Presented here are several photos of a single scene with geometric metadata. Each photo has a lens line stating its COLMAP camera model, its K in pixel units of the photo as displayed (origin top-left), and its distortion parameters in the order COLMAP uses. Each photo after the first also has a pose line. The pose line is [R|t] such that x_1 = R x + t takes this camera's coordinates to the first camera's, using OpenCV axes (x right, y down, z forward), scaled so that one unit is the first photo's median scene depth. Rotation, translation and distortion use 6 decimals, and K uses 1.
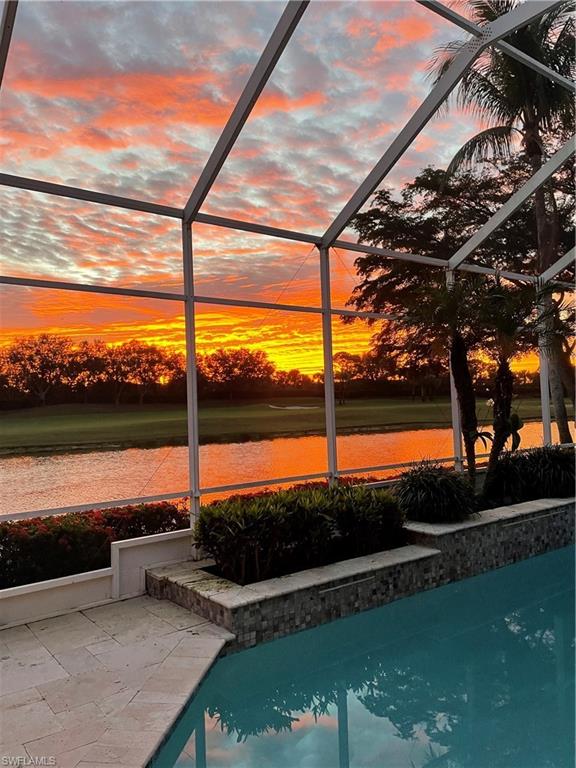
lens RADIAL K [[601.1, 0, 287.3], [0, 601.1, 370.9], [0, 0, 1]] dist [0.031050, -0.000029]
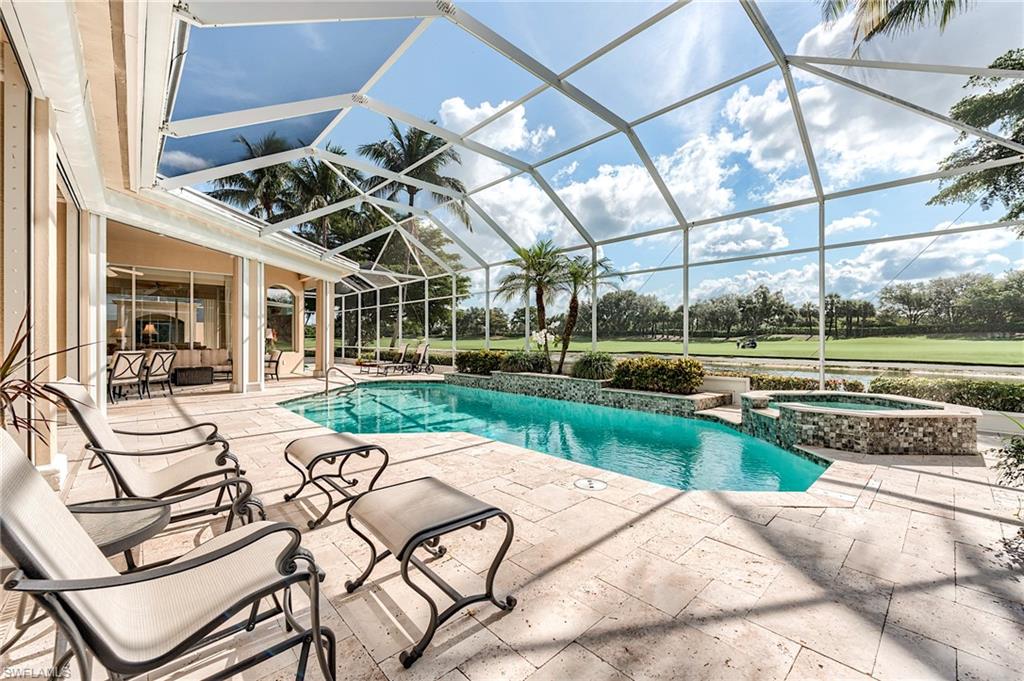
lens RADIAL K [[410.8, 0, 514.5], [0, 410.8, 340.9], [0, 0, 1]] dist [0.000282, -0.006619]
pose [[0.104391, 0.040193, -0.993724, 2.275279], [0.059065, 0.997169, 0.046537, 0.049320], [0.992781, -0.063553, 0.101722, 0.985465]]
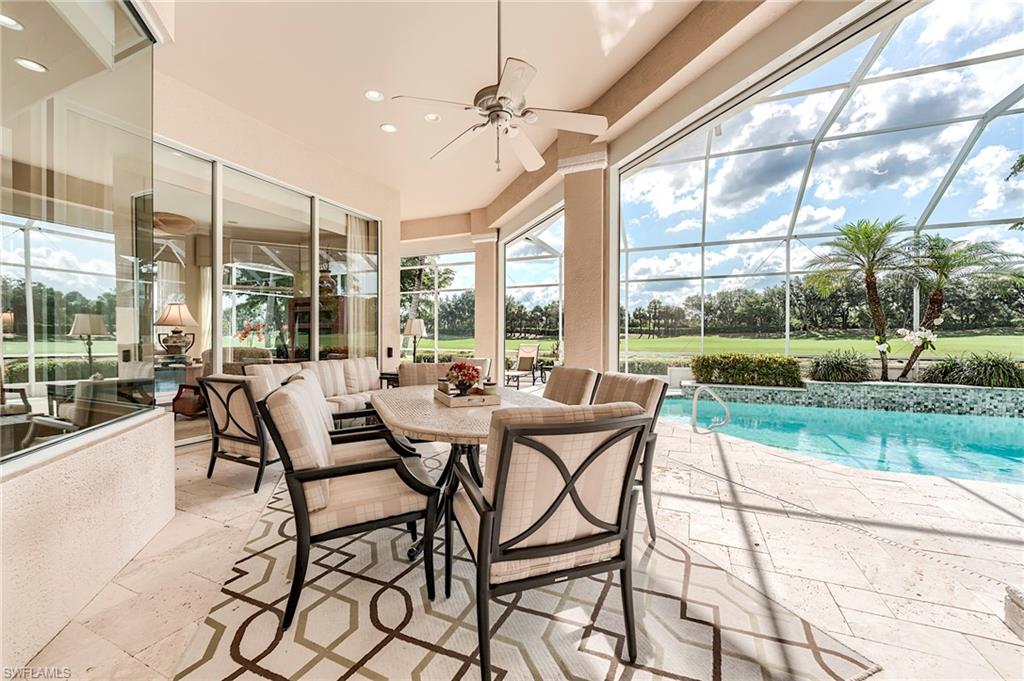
lens RADIAL K [[410.8, 0, 514.5], [0, 410.8, 340.9], [0, 0, 1]] dist [0.000282, -0.006619]
pose [[0.495255, 0.045061, -0.867578, 1.038689], [0.034348, 0.996857, 0.071383, -0.008857], [0.868068, -0.065153, 0.492151, -0.606772]]
